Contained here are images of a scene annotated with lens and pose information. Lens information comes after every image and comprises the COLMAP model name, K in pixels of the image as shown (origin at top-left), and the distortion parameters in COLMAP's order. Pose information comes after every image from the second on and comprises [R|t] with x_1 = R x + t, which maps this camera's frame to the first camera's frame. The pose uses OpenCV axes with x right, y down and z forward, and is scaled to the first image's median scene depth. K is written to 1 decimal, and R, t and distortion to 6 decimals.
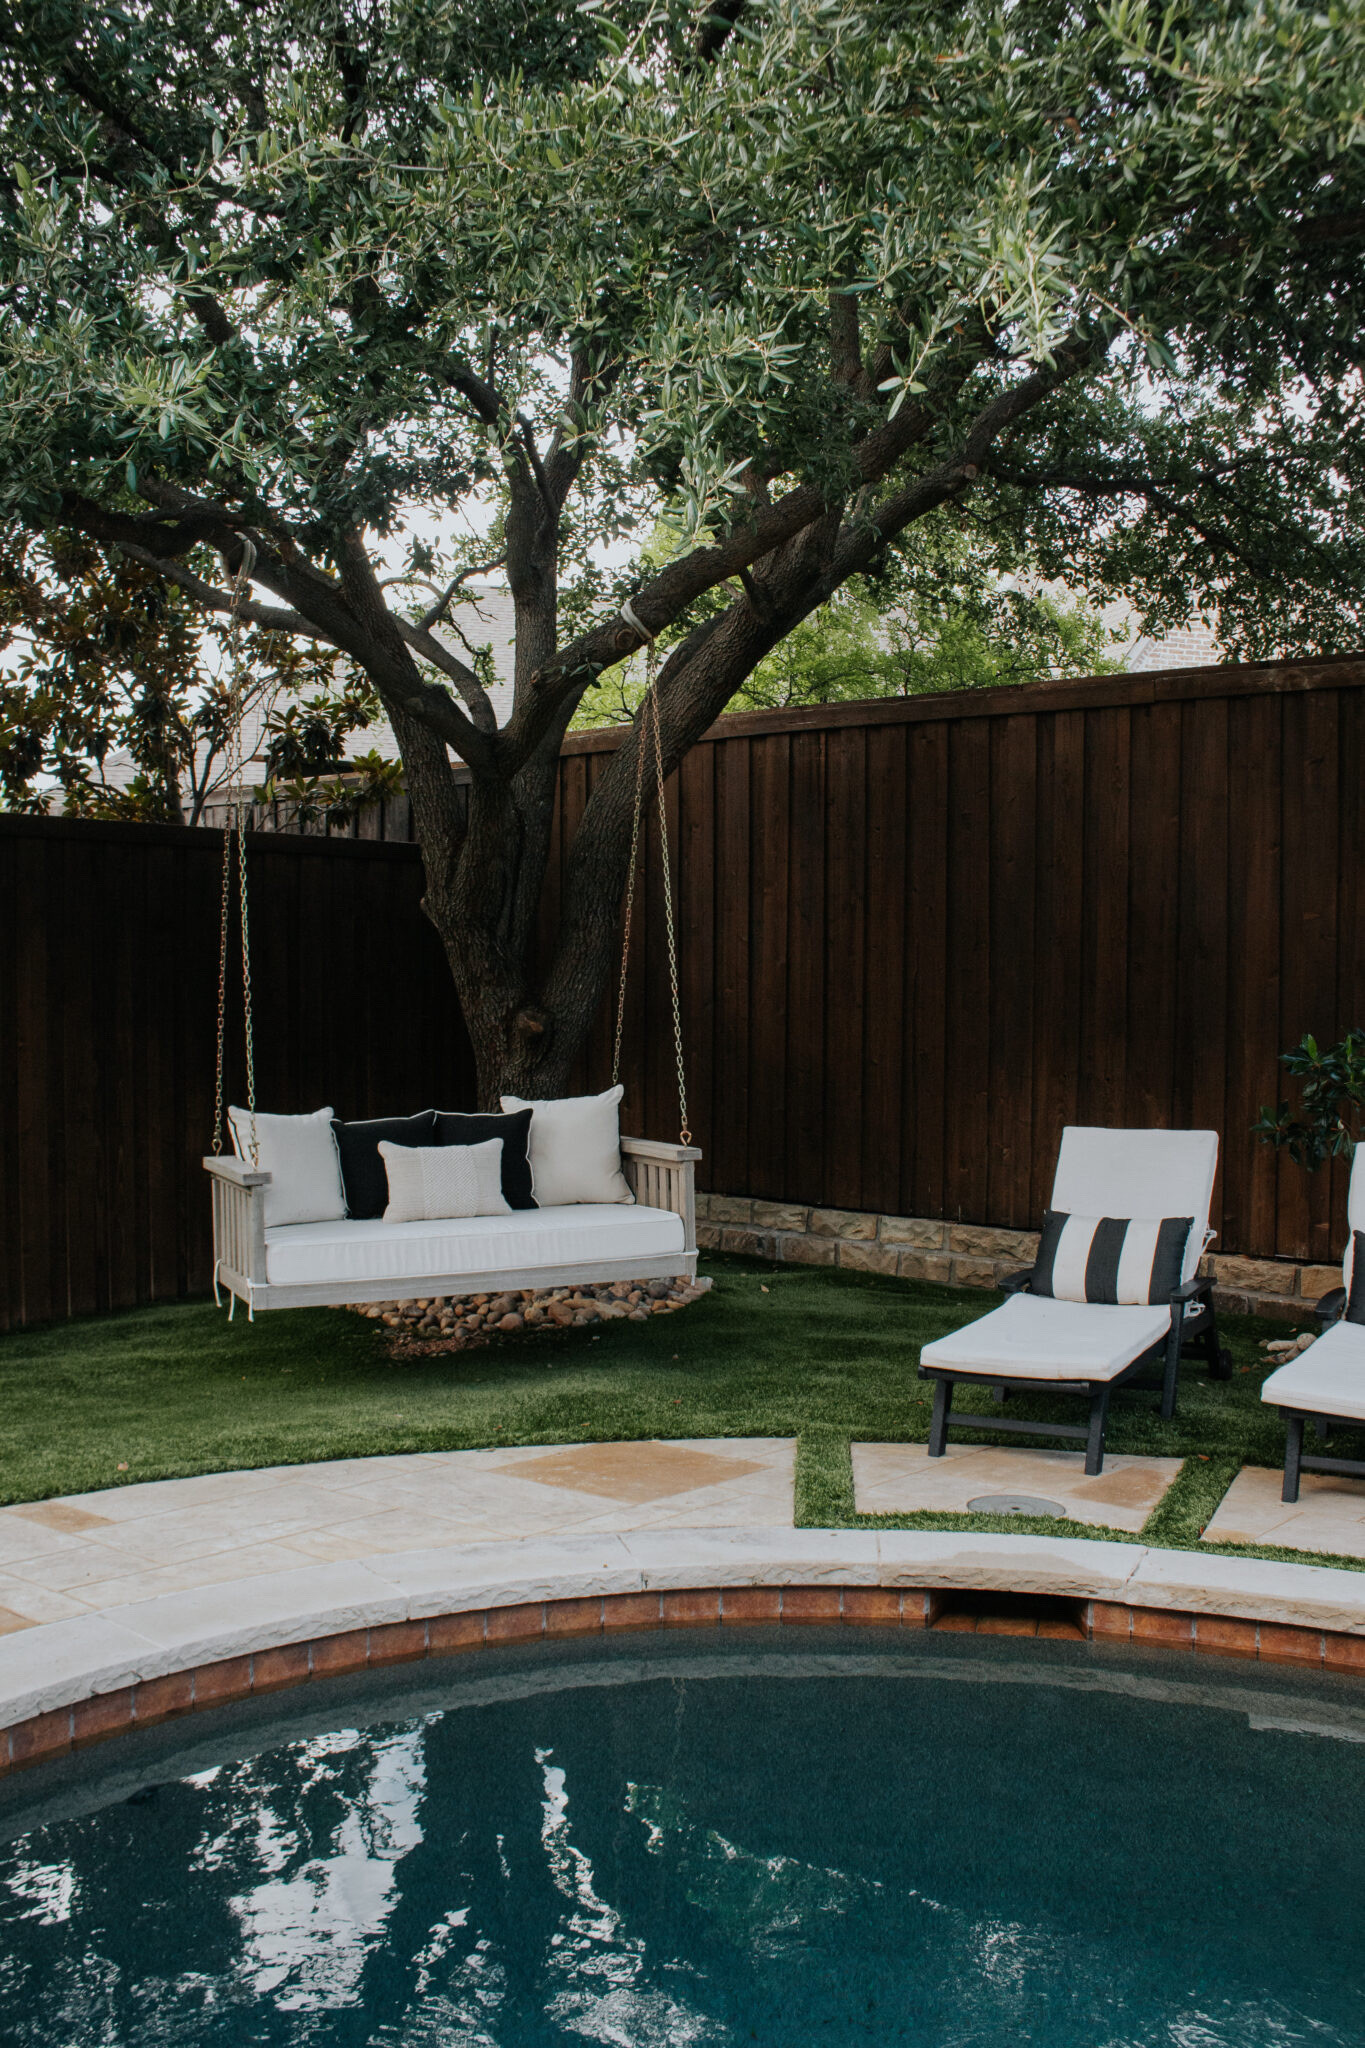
lens RADIAL K [[1725.8, 0, 676.2], [0, 1725.8, 1047.2], [0, 0, 1]] dist [-0.157848, 0.123963]
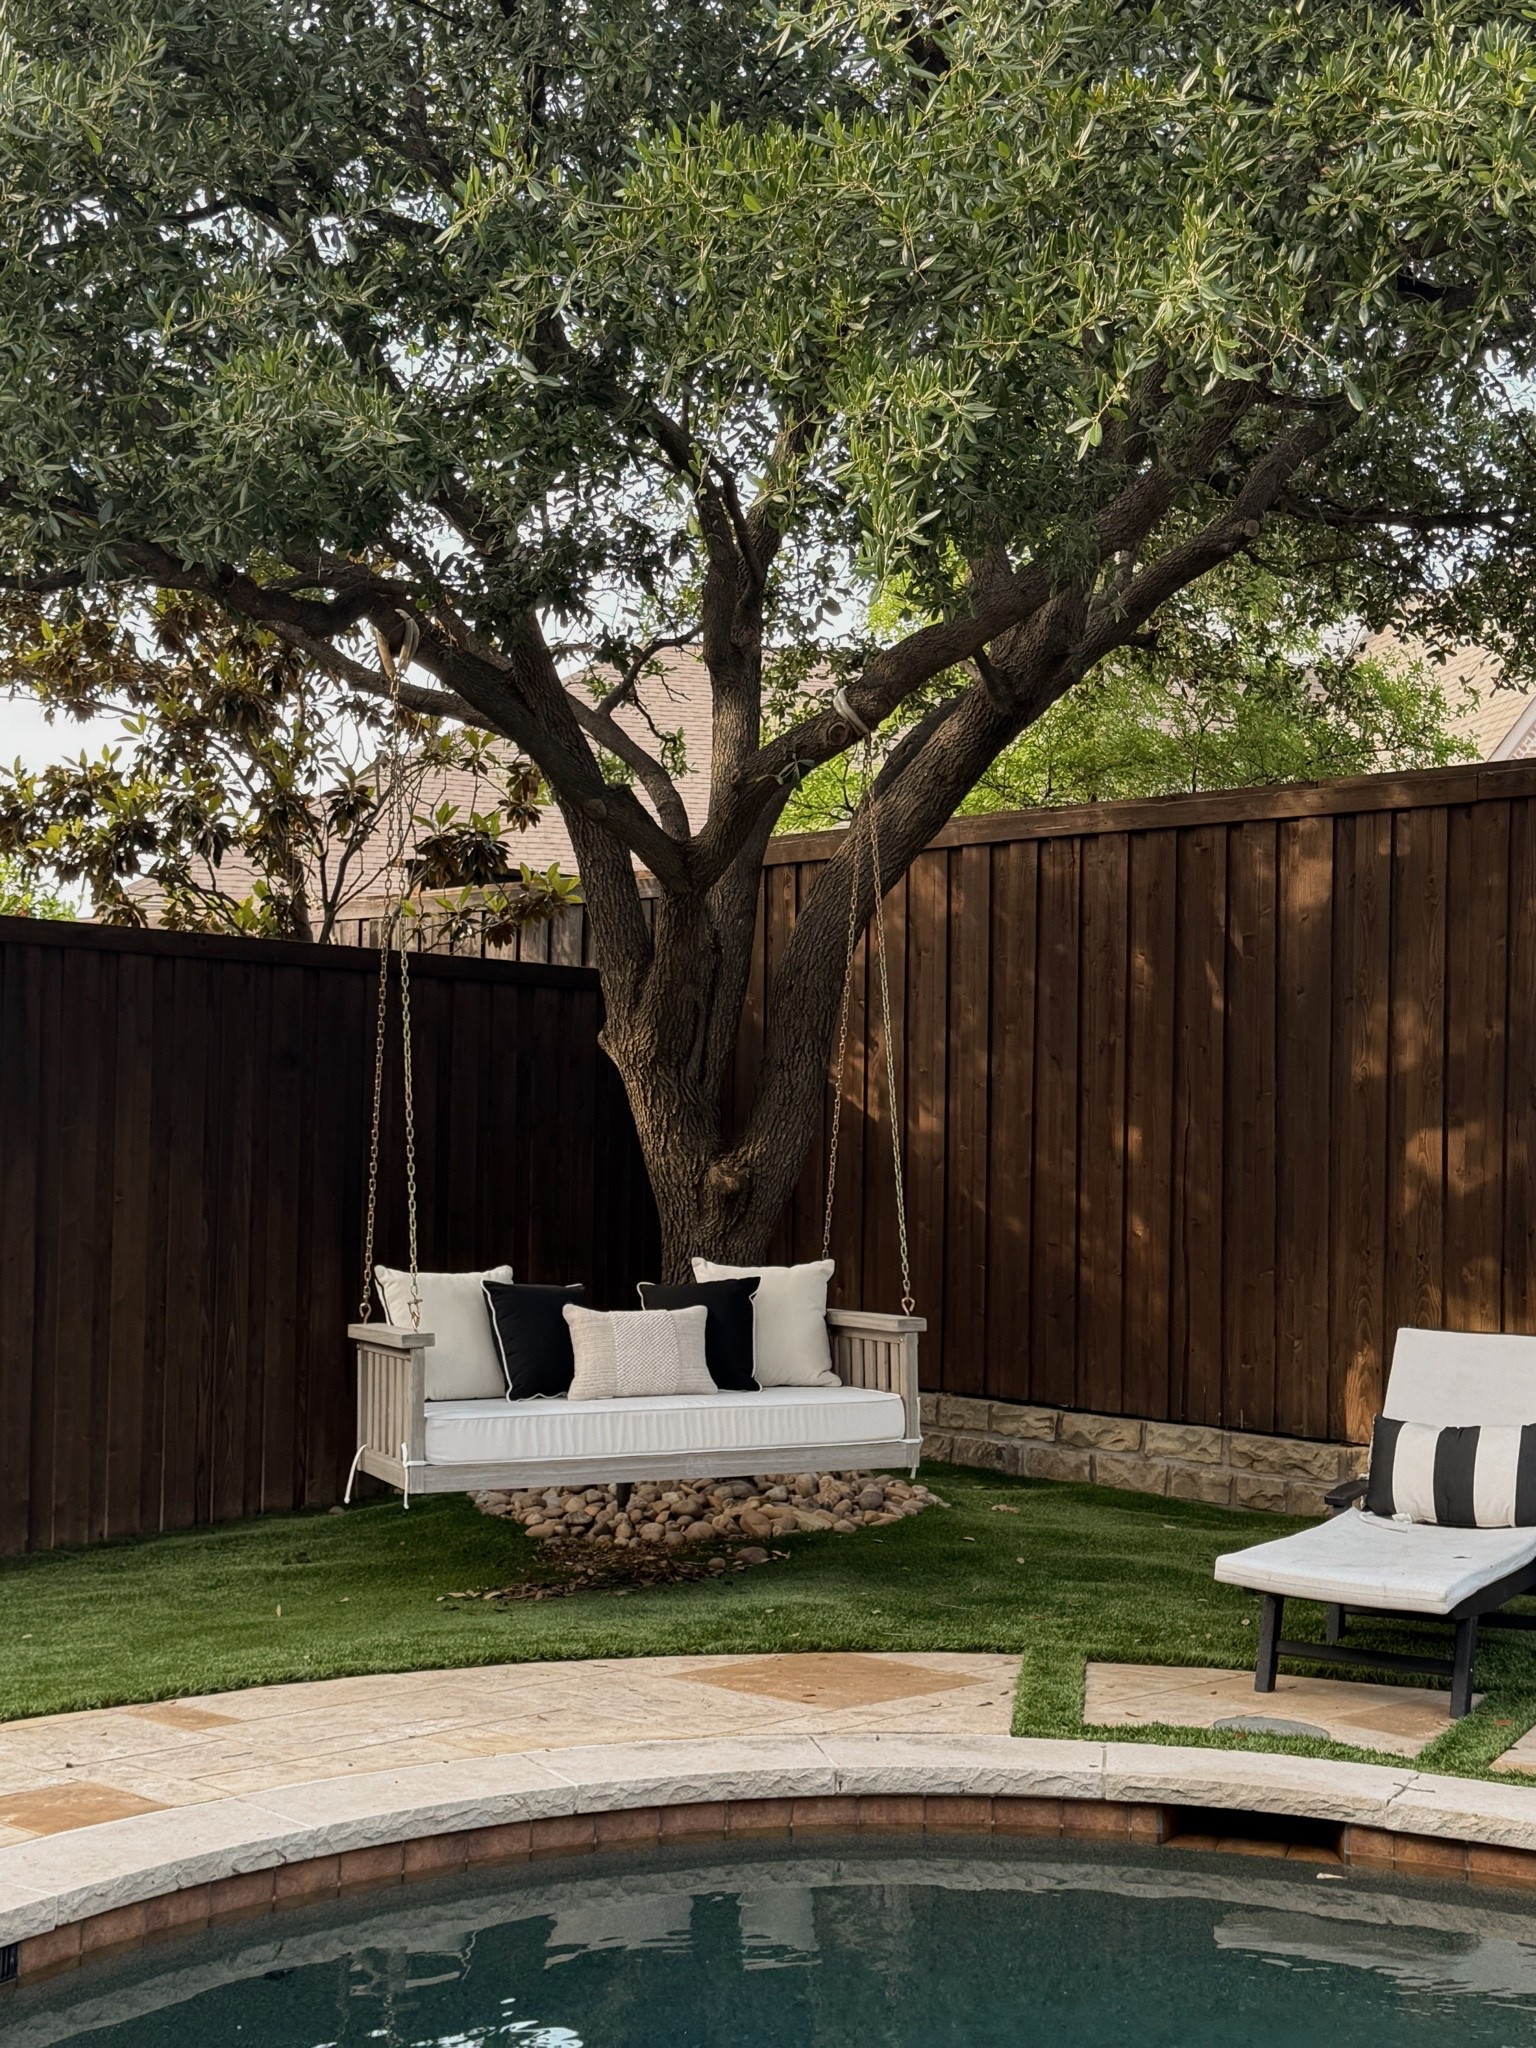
lens RADIAL K [[1673.6, 0, 764.6], [0, 1673.6, 1074.9], [0, 0, 1]] dist [-0.002269, 0.000894]
pose [[0.998208, 0.010552, -0.058899, -0.016962], [-0.013558, 0.998613, -0.050878, -0.023595], [0.058281, 0.051585, 0.996967, 0.176463]]
